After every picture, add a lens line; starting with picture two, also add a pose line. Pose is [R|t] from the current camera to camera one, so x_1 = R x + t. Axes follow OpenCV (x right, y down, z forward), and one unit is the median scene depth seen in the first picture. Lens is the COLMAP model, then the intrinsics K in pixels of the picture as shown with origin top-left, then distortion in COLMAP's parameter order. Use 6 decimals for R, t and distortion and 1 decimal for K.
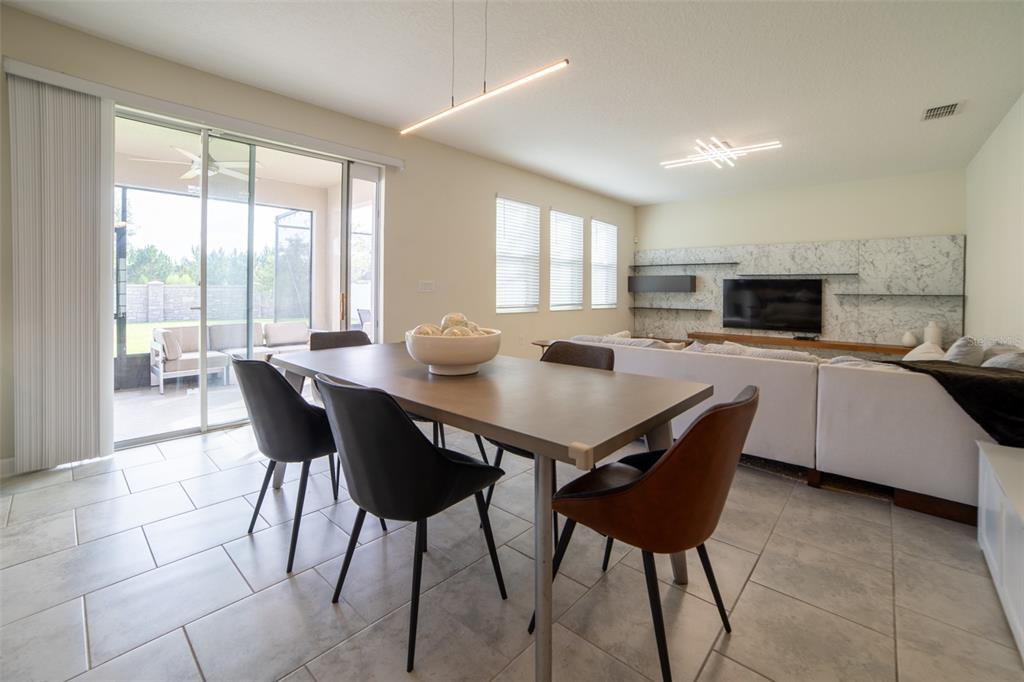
lens RADIAL K [[444.3, 0, 509.4], [0, 444.3, 289.8], [0, 0, 1]] dist [-0.088300, 0.034219]
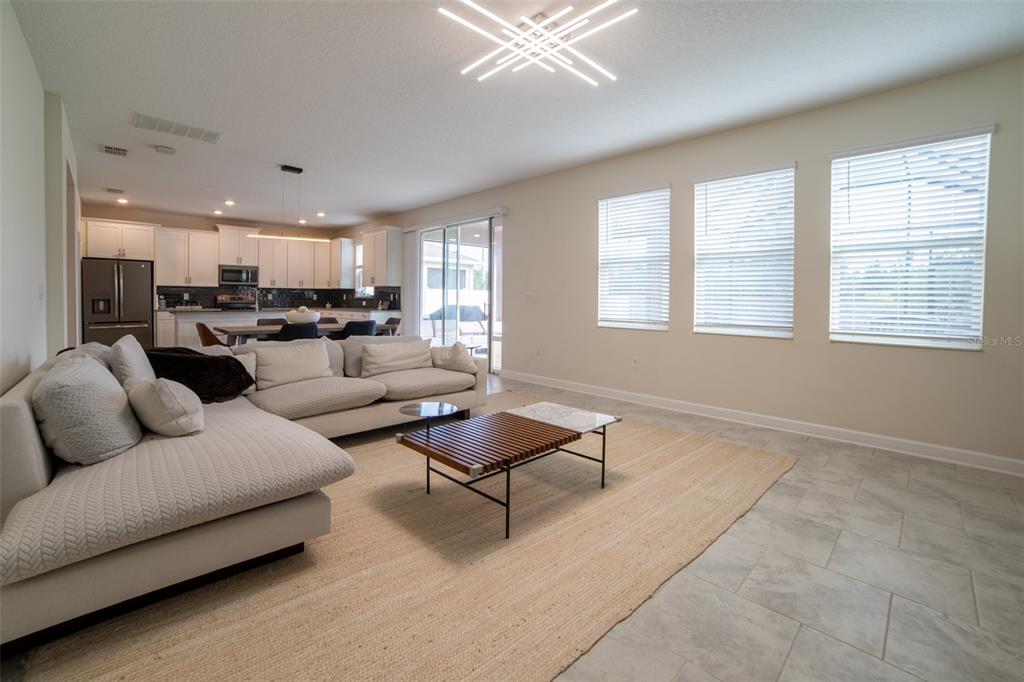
lens RADIAL K [[446.7, 0, 507.5], [0, 446.7, 308.8], [0, 0, 1]] dist [-0.094734, 0.034633]
pose [[-0.084464, 0.013813, -0.996331, 0.768965], [-0.011598, 0.999823, 0.014845, 0.004731], [0.996359, 0.012809, -0.084289, 0.751662]]
